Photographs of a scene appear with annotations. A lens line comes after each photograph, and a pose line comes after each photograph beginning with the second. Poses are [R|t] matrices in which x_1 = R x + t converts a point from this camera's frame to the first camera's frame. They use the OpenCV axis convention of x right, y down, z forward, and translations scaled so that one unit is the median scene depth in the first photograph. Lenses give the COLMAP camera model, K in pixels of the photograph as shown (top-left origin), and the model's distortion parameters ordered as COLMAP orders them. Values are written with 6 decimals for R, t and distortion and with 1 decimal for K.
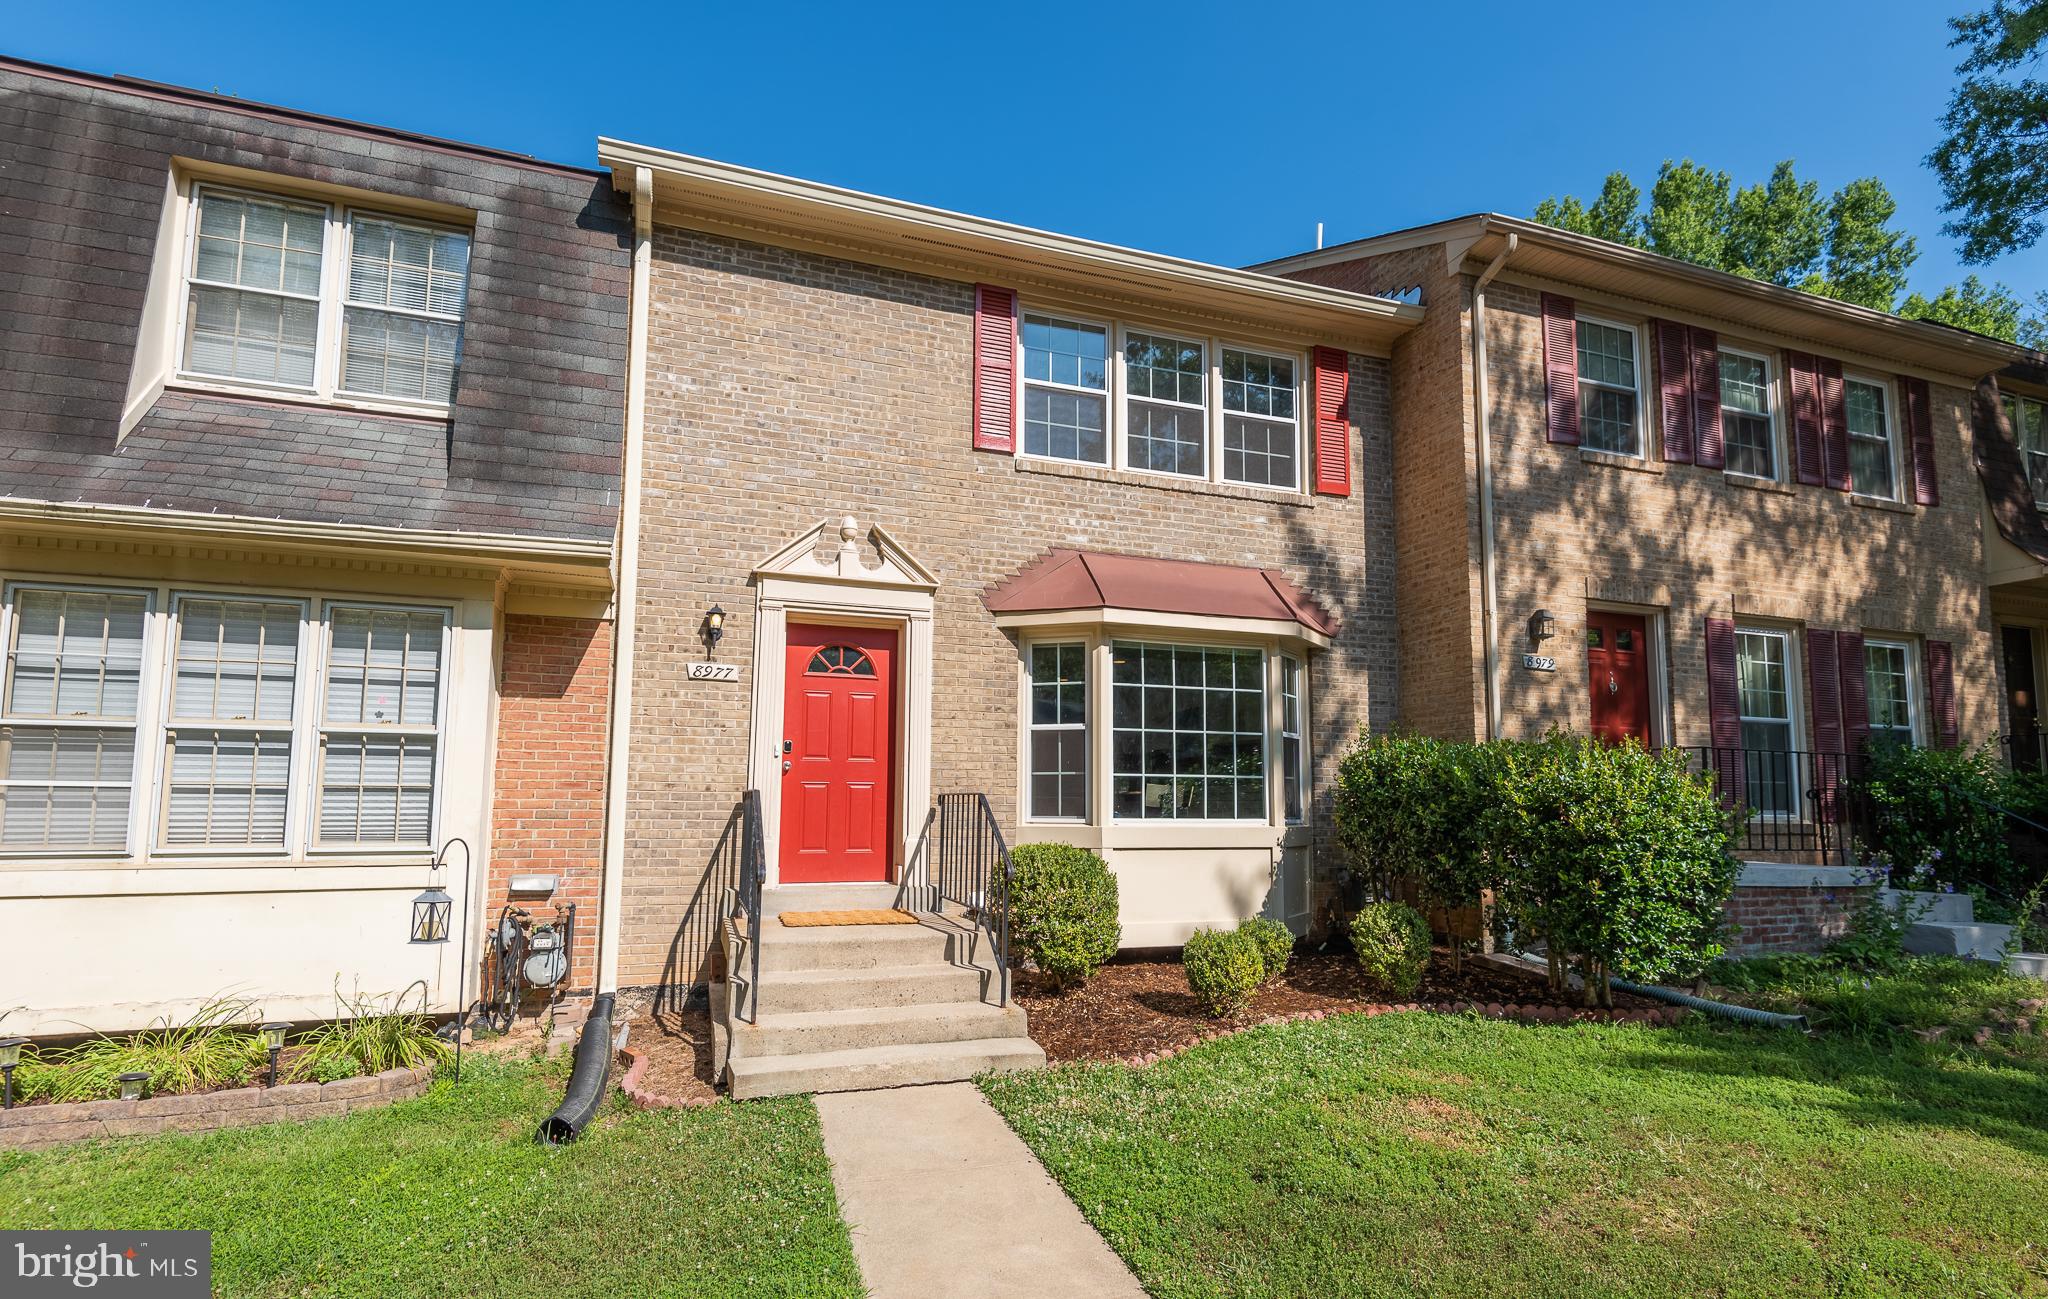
lens RADIAL K [[1195.3, 0, 1024.0], [0, 1195.3, 649.5], [0, 0, 1]] dist [0.043006, 0.000049]
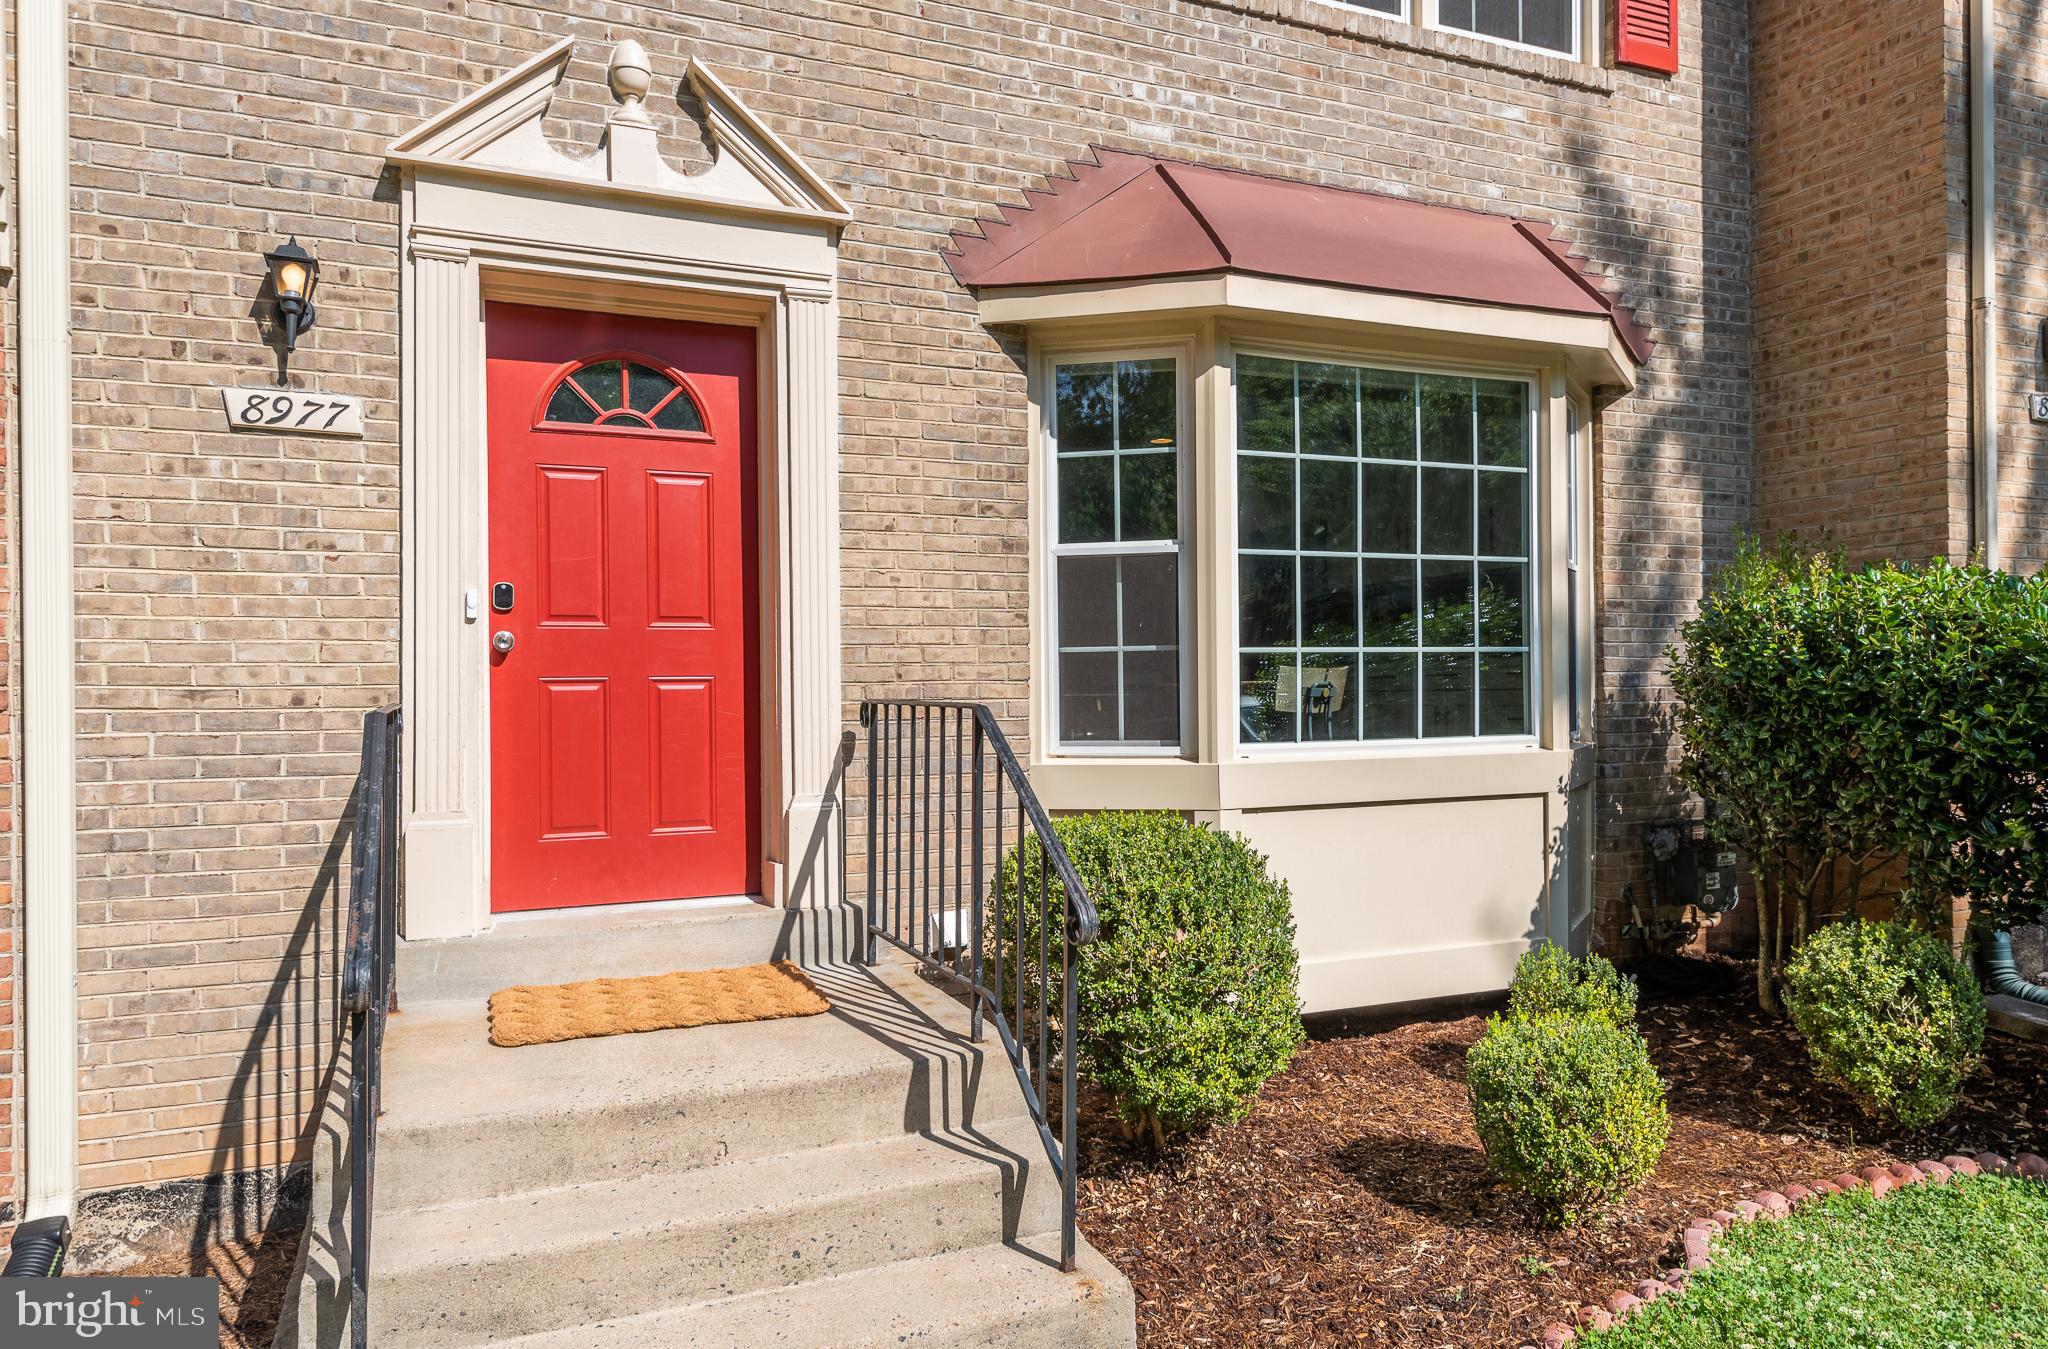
lens RADIAL K [[1579.7, 0, 1024.0], [0, 1579.7, 674.5], [0, 0, 1]] dist [0.031843, -0.007275]
pose [[0.997980, -0.016182, 0.061428, -0.046389], [0.008359, 0.992053, 0.125540, 0.037941], [-0.062971, -0.124773, 0.990185, 0.413278]]
